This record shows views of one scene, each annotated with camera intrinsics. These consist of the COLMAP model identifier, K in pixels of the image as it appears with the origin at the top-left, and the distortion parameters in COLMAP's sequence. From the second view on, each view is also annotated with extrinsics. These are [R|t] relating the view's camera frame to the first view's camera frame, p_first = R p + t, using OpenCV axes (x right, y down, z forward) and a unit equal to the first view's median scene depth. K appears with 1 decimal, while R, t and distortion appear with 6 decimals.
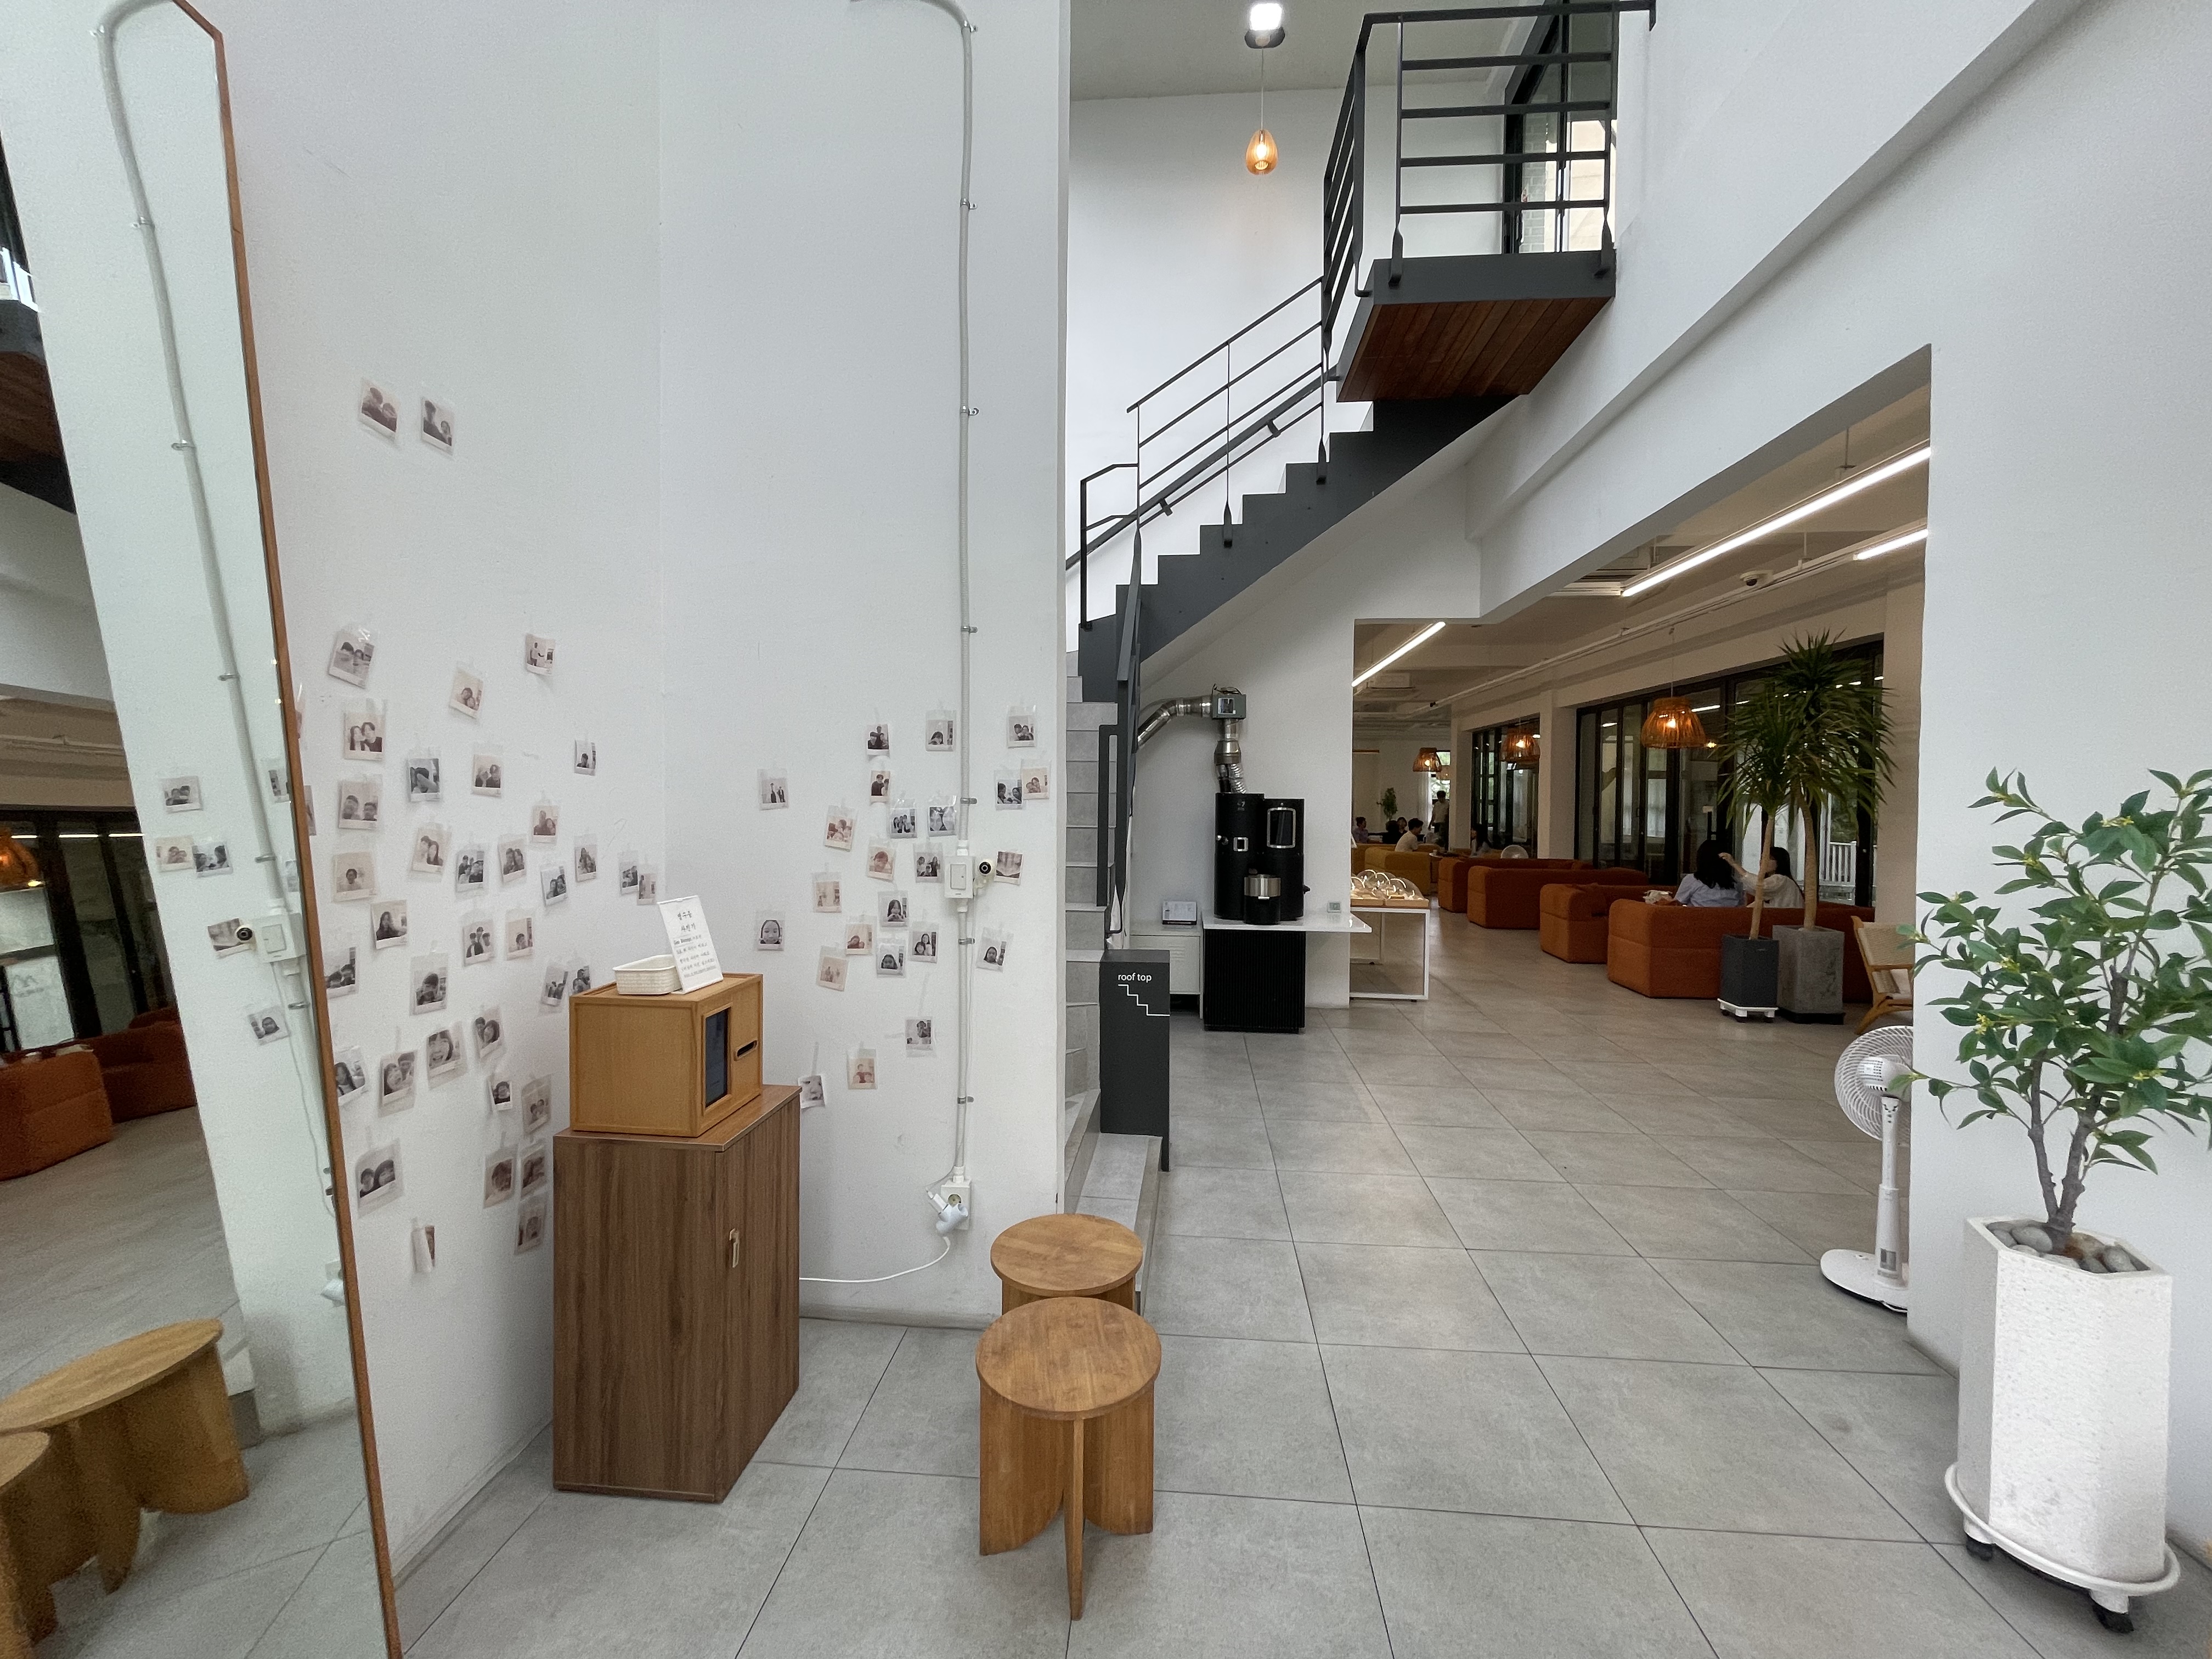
lens RADIAL K [[897.4, 0, 1106.8], [0, 897.4, 815.3], [0, 0, 1]] dist [0.001805, -0.001982]
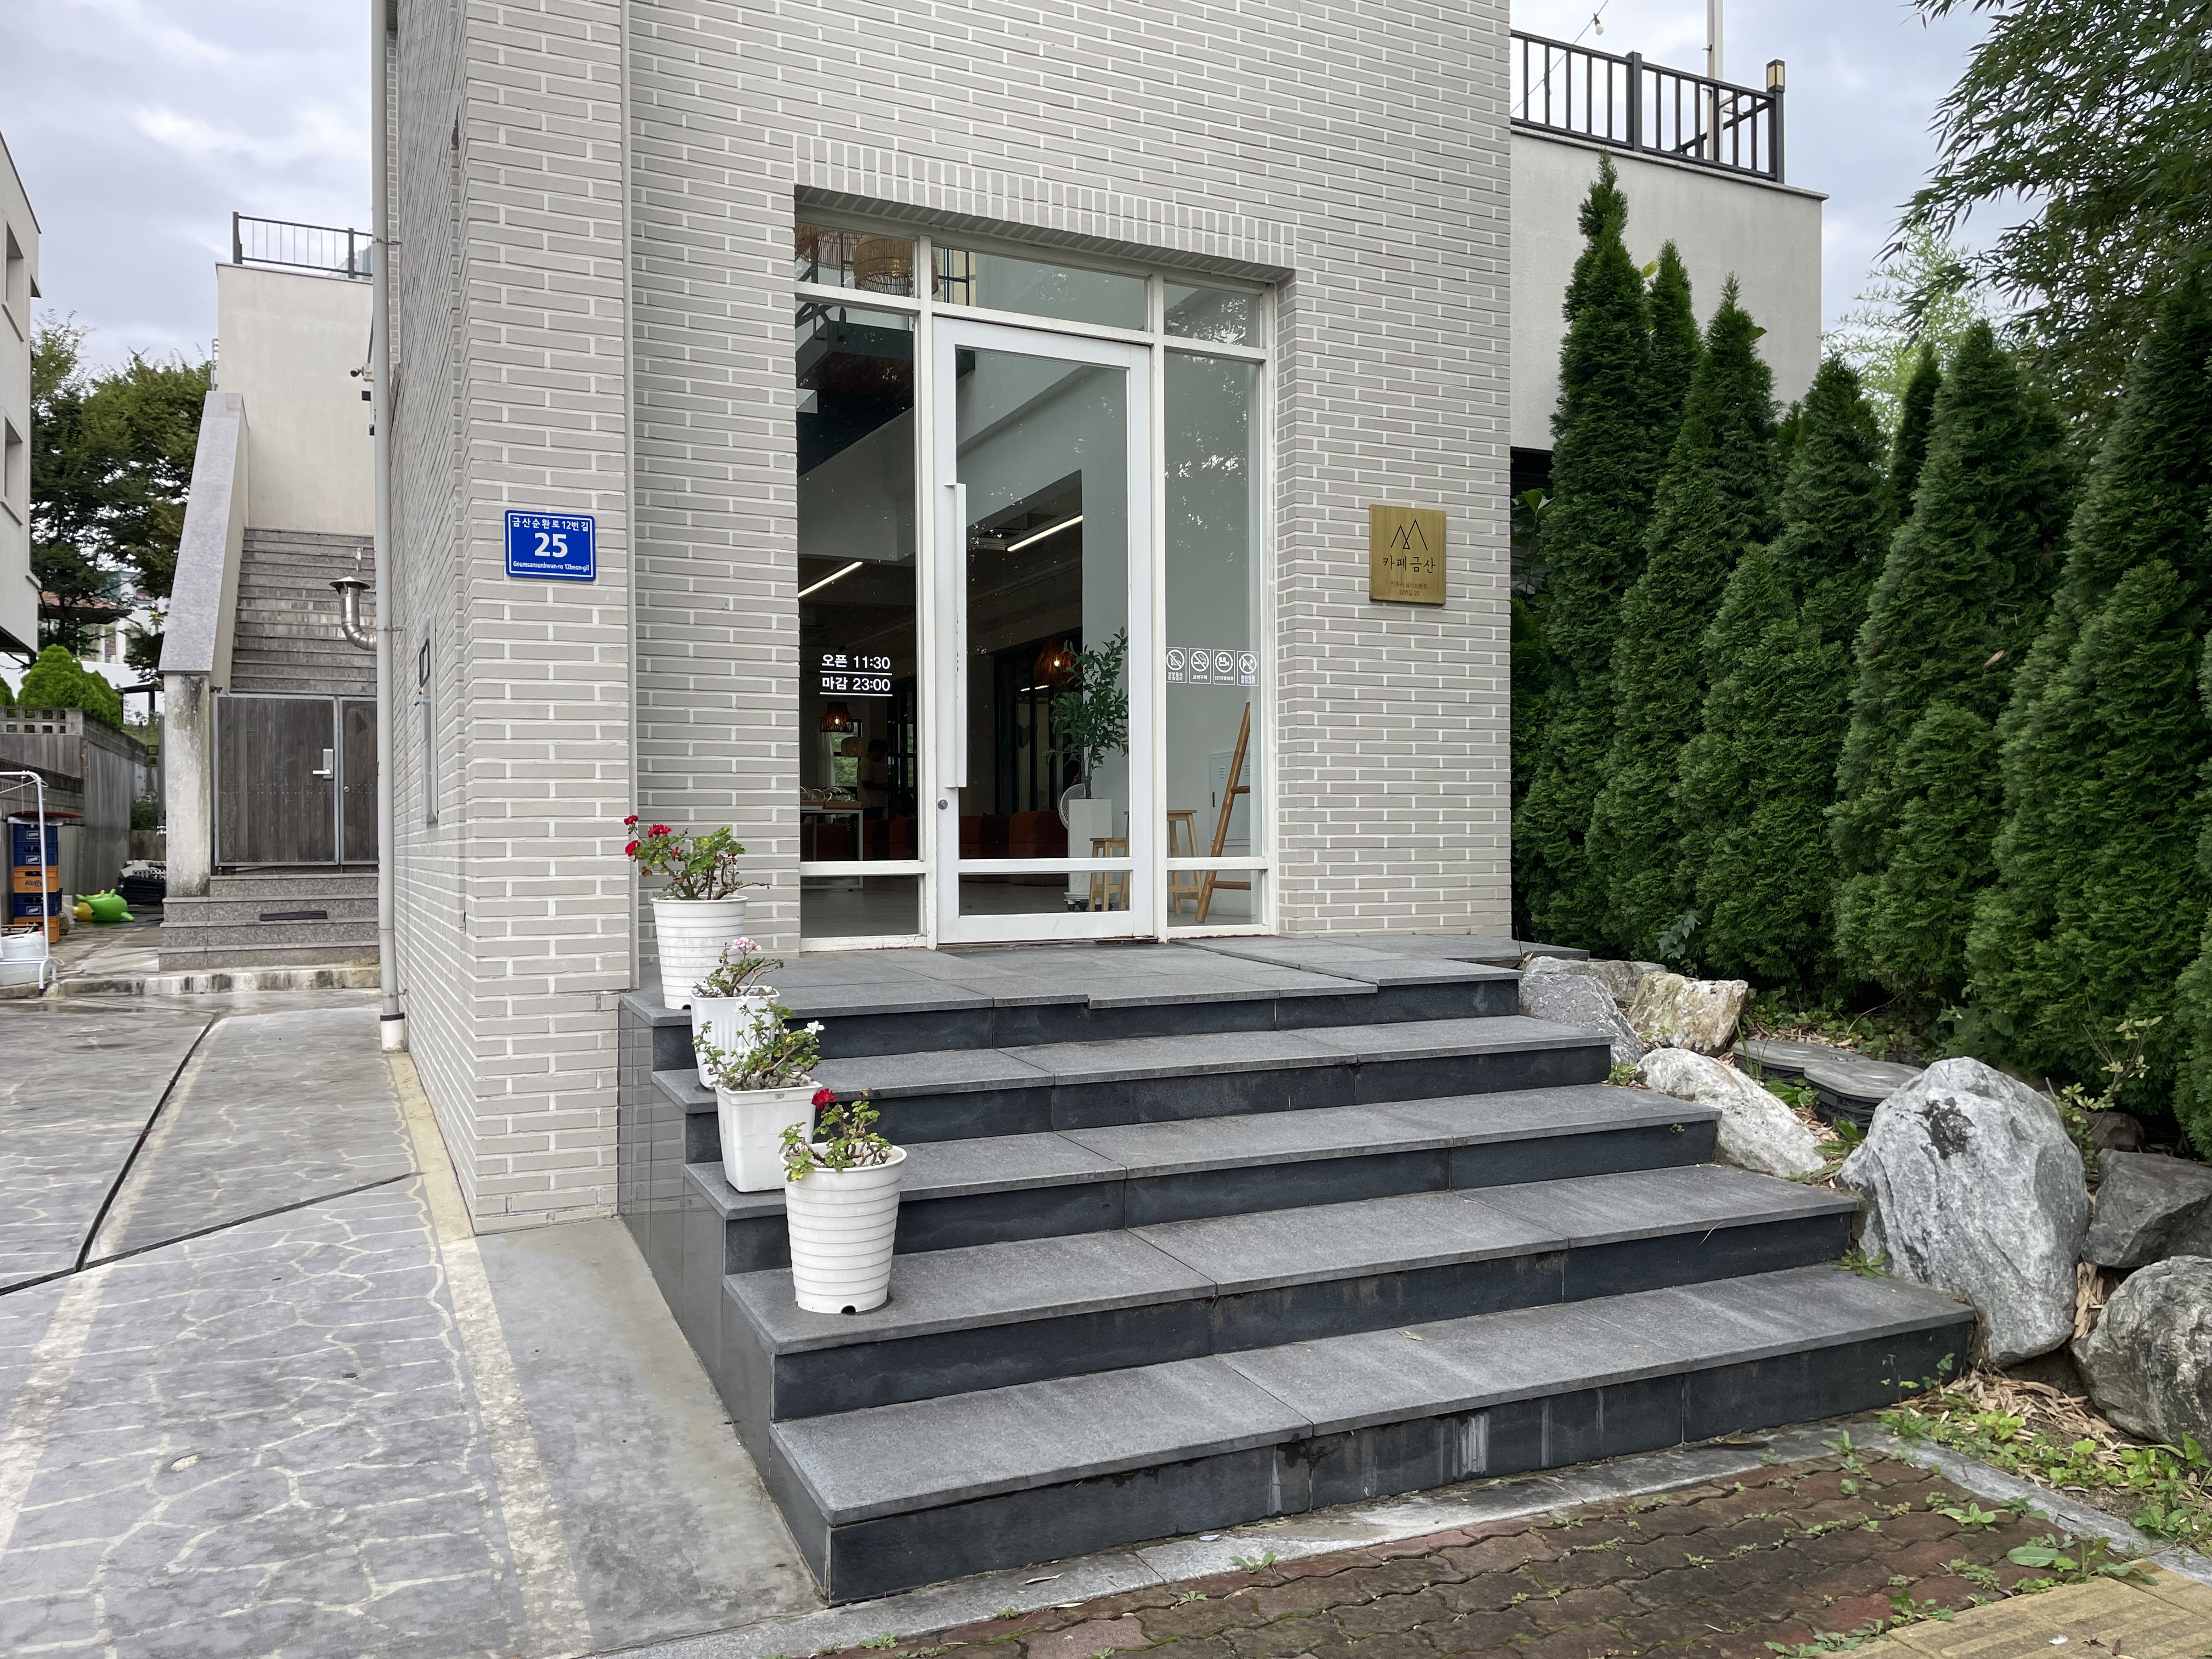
lens RADIAL K [[1694.4, 0, 1106.0], [0, 1694.4, 829.5], [0, 0, 1]] dist [0.094732, -0.127821]
pose [[0.865382, -0.008582, 0.501039, -0.681882], [0.024108, 0.999409, -0.024521, 0.276137], [-0.500532, 0.033299, 0.865077, -1.541175]]
